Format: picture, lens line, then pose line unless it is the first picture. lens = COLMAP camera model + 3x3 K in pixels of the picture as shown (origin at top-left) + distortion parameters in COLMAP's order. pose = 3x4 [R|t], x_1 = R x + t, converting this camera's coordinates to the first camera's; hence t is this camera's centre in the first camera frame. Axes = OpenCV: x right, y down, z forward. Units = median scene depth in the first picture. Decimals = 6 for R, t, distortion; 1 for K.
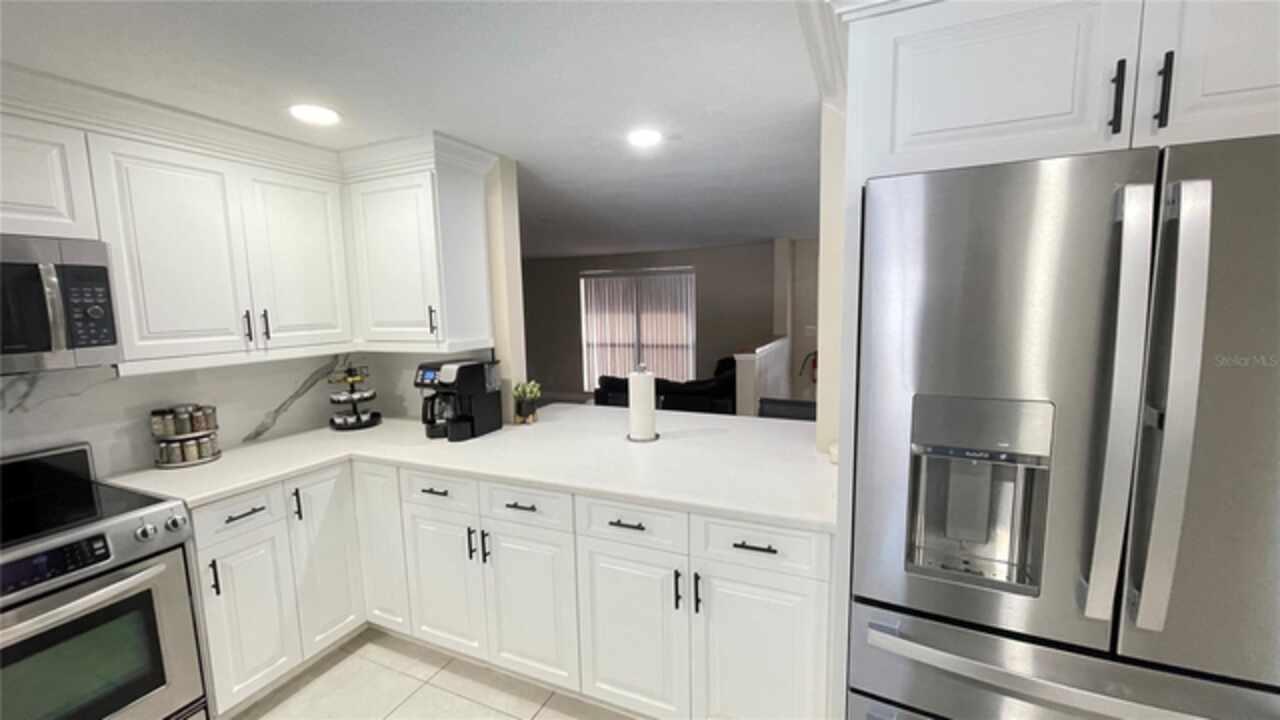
lens RADIAL K [[516.2, 0, 639.5], [0, 516.2, 370.2], [0, 0, 1]] dist [-0.002821, -0.000019]
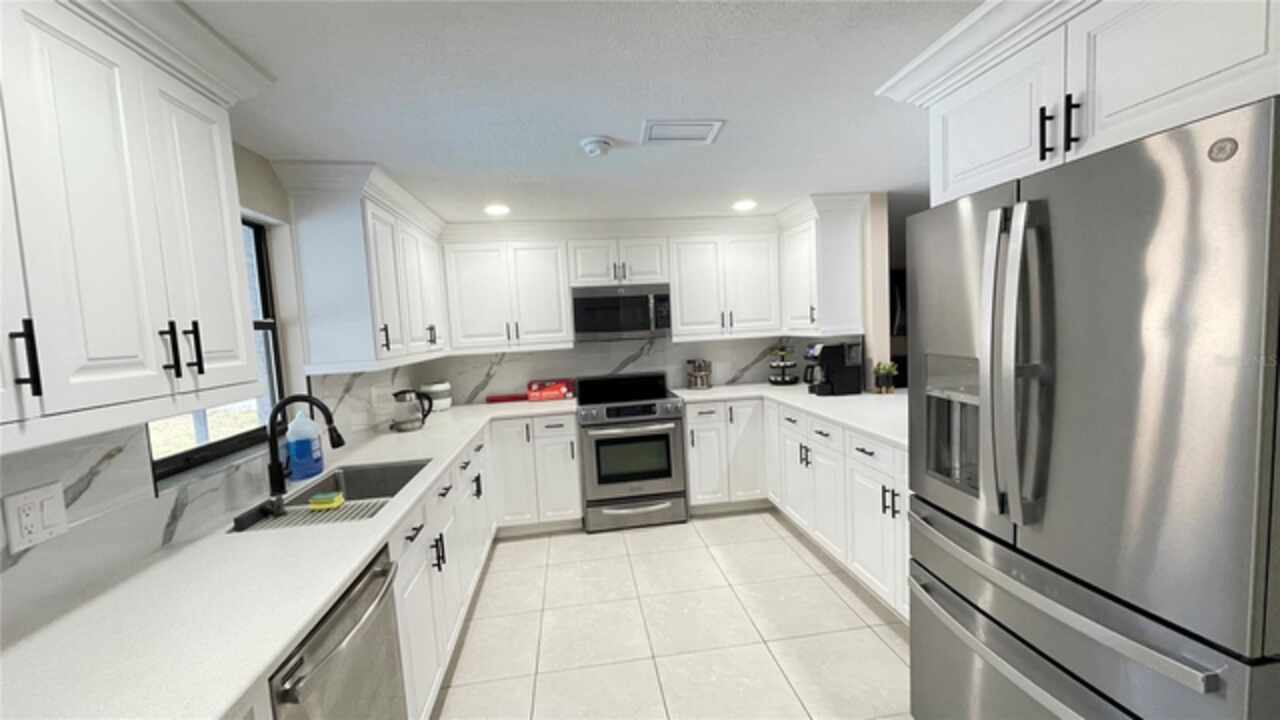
lens RADIAL K [[510.2, 0, 626.3], [0, 510.2, 362.5], [0, 0, 1]] dist [0.001220, -0.002756]
pose [[0.512106, 0.060229, -0.856808, 0.621510], [-0.068150, 0.997243, 0.029369, 0.037173], [0.856214, 0.043351, 0.514798, -0.247388]]
